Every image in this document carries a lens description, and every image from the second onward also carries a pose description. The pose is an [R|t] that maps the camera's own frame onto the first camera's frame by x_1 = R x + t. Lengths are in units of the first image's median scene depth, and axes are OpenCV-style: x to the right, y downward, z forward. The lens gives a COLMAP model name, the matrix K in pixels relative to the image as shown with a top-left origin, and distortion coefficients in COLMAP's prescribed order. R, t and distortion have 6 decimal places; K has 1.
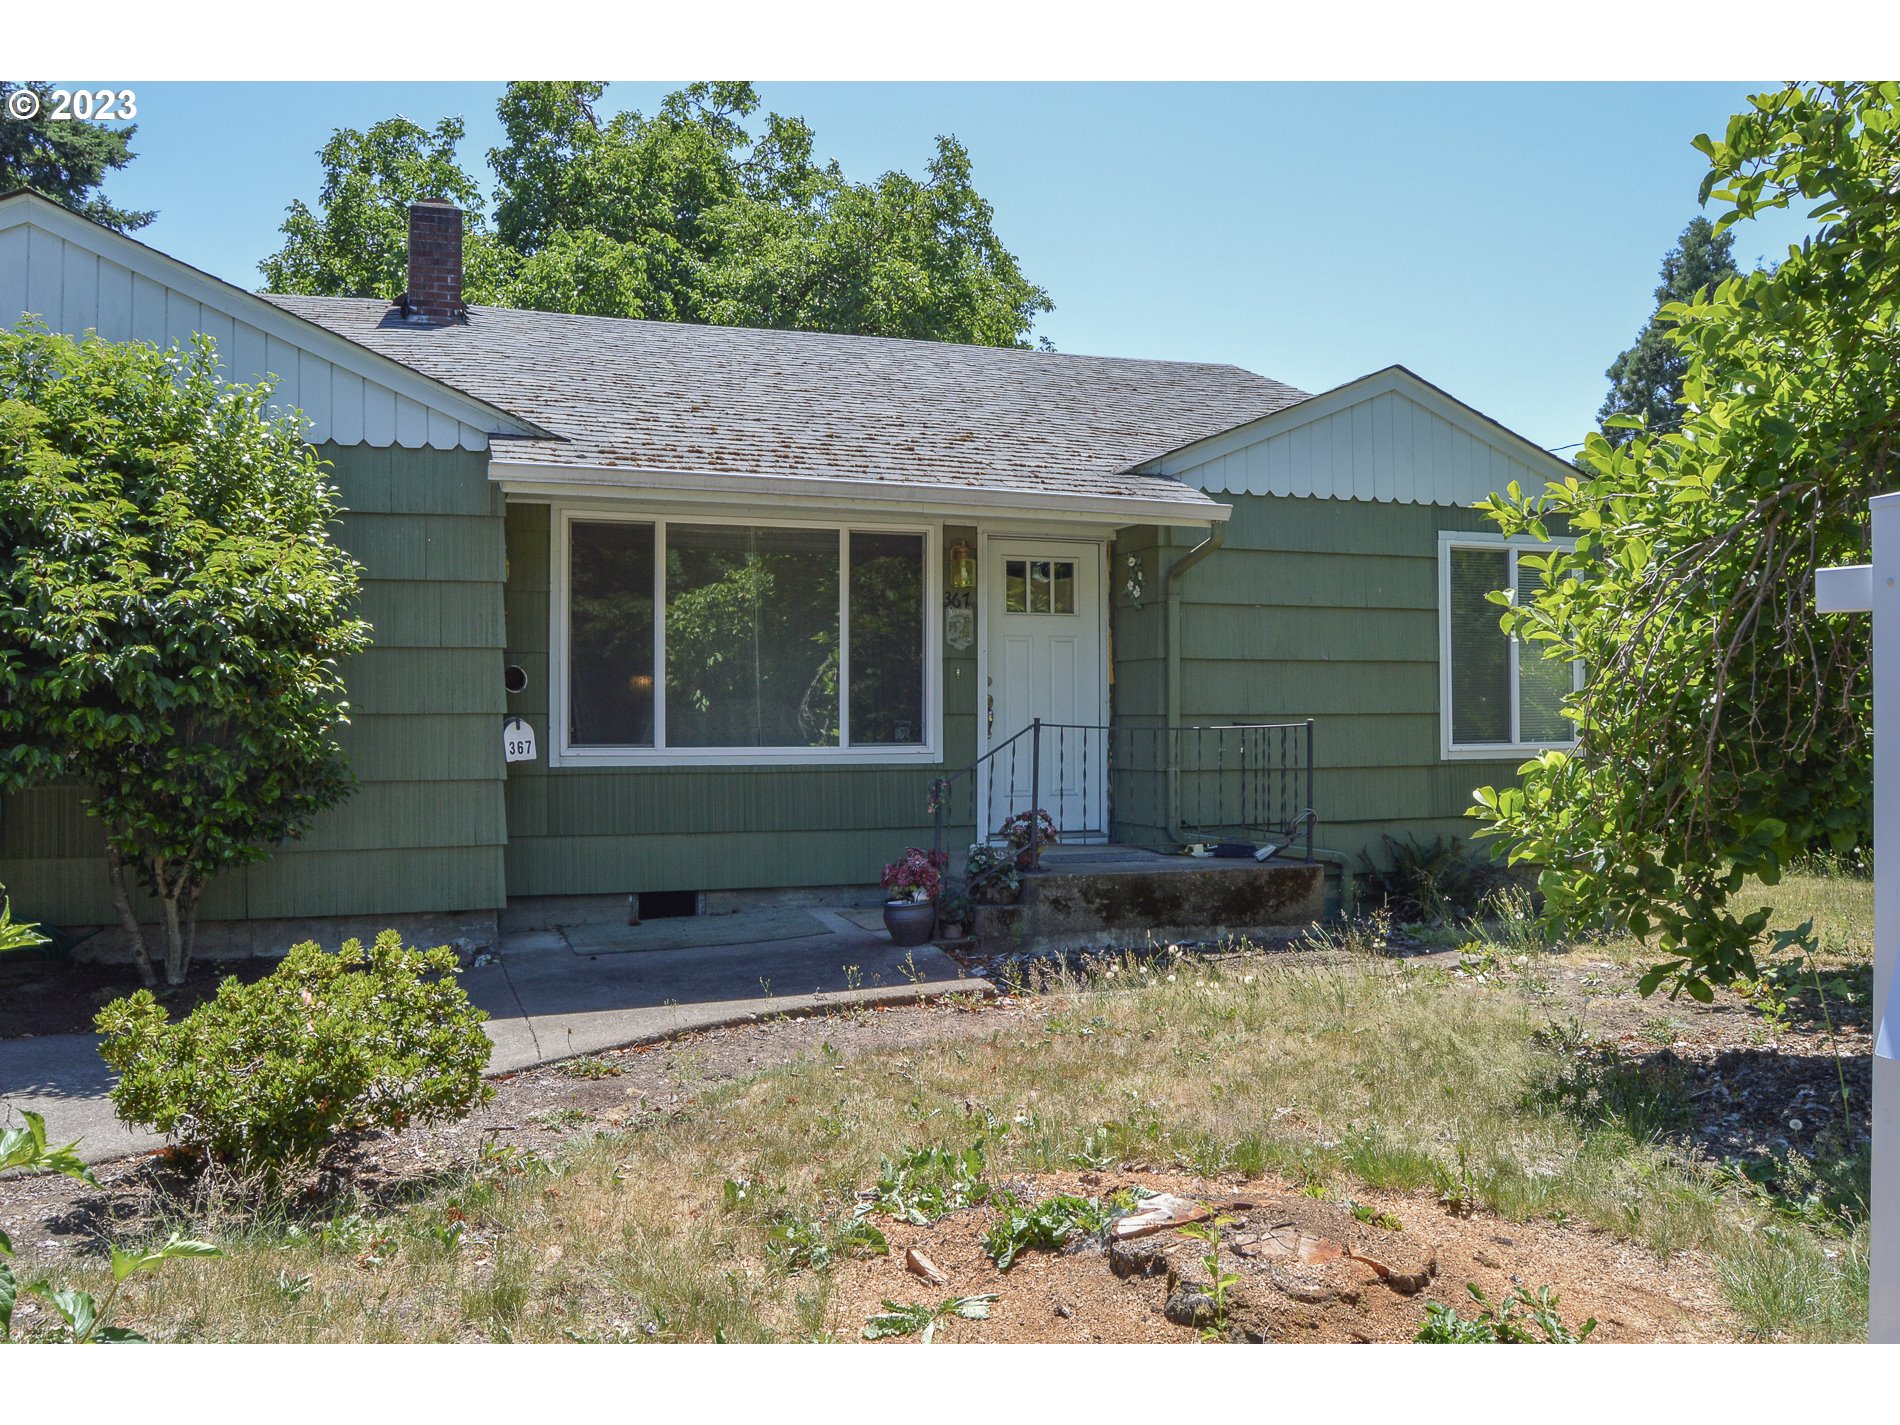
lens RADIAL K [[1565.1, 0, 939.0], [0, 1565.1, 710.6], [0, 0, 1]] dist [-0.085864, 0.015598]
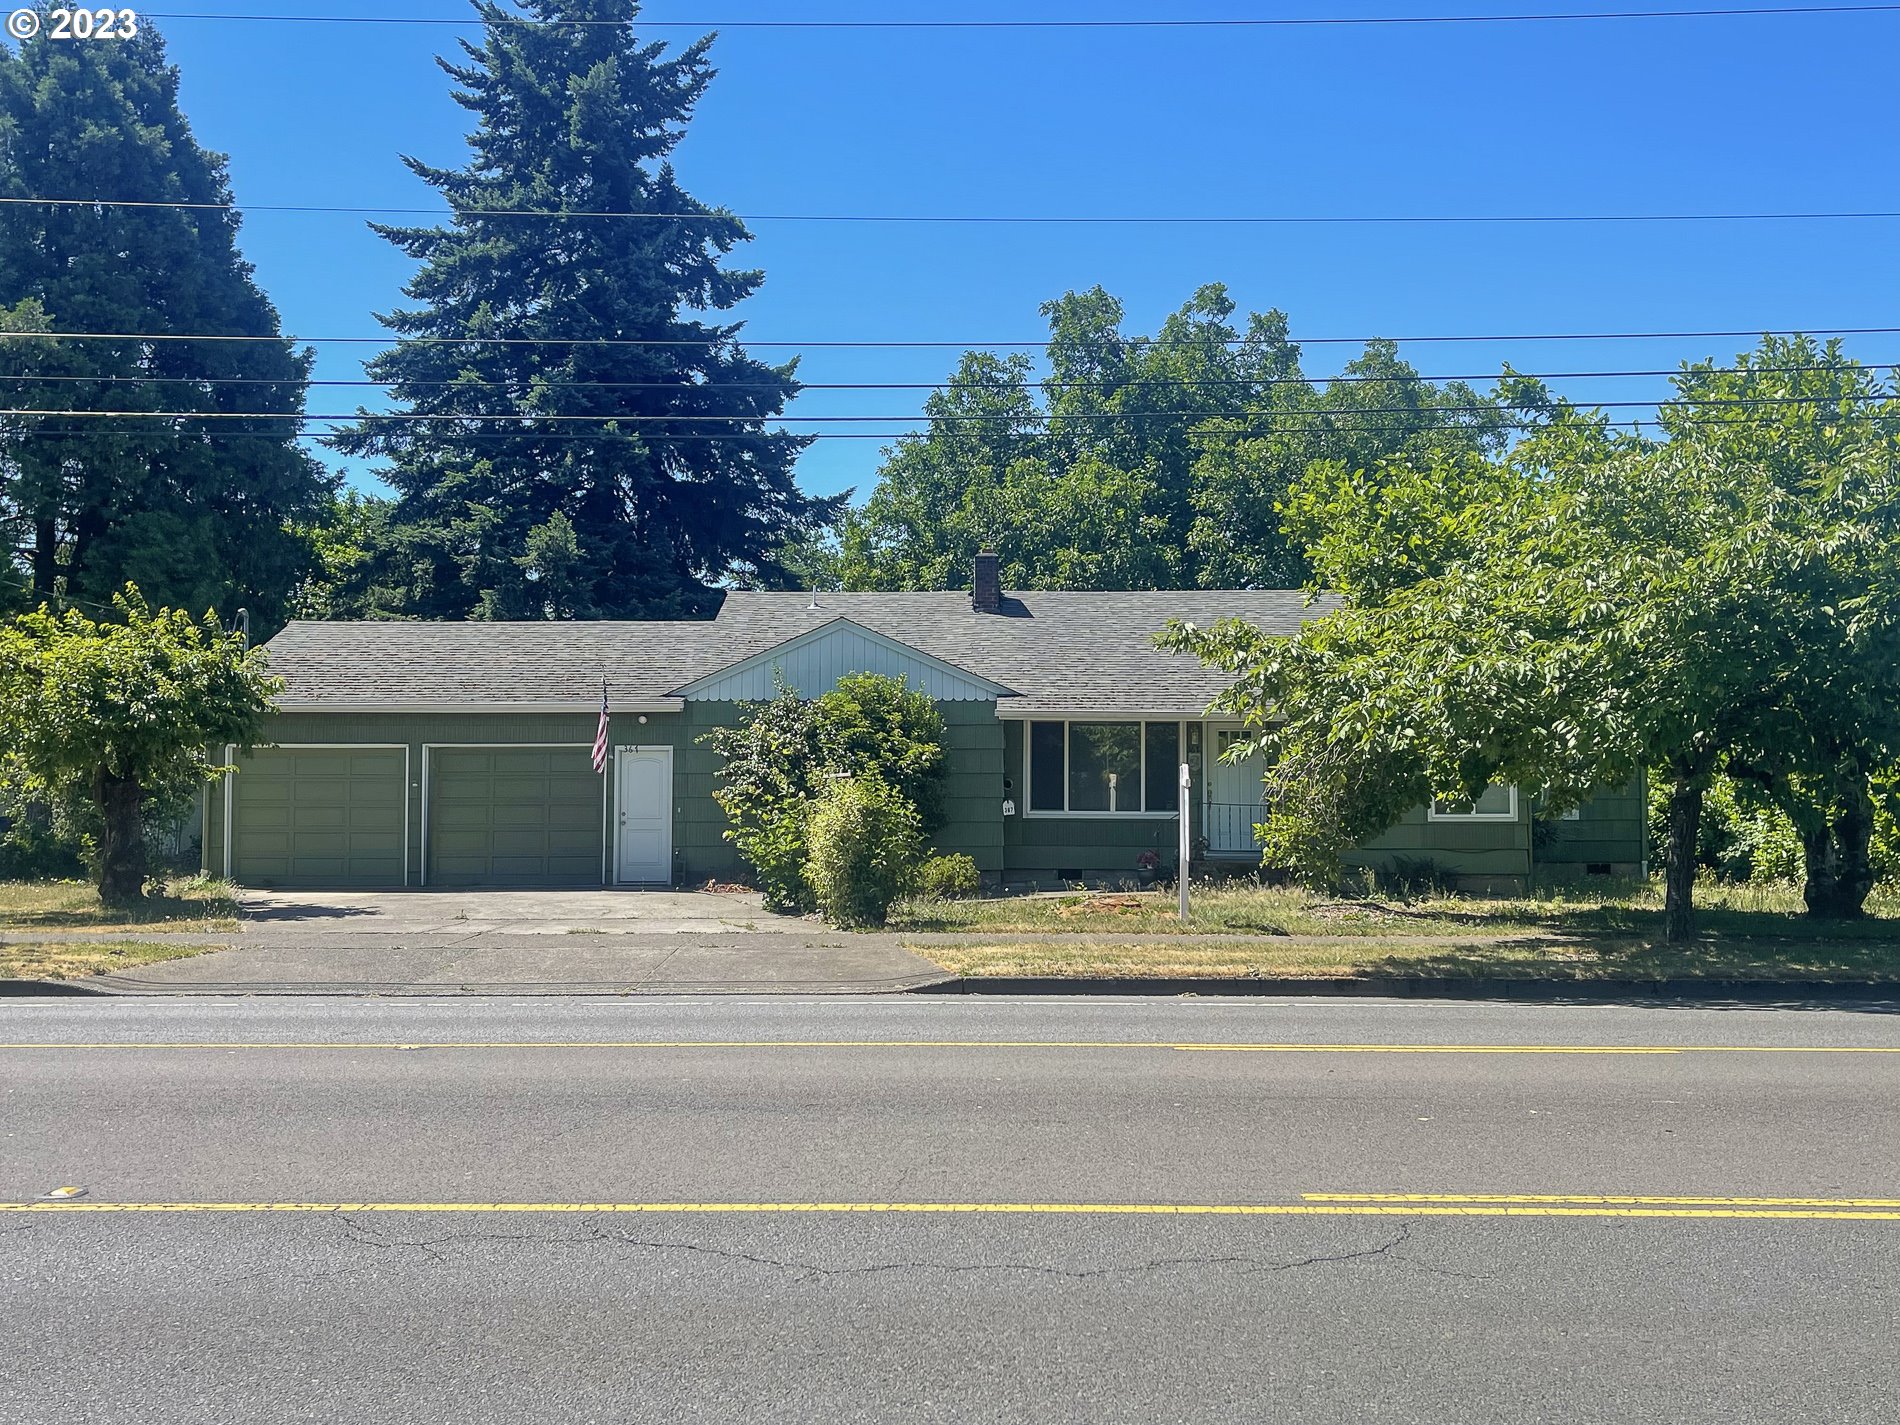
lens RADIAL K [[1565.1, 0, 939.0], [0, 1565.1, 710.6], [0, 0, 1]] dist [-0.085864, 0.015598]
pose [[0.933852, -0.006114, -0.357607, 0.547063], [-0.008967, 0.999139, -0.040498, -0.034804], [0.357547, 0.041025, 0.932994, -1.468571]]
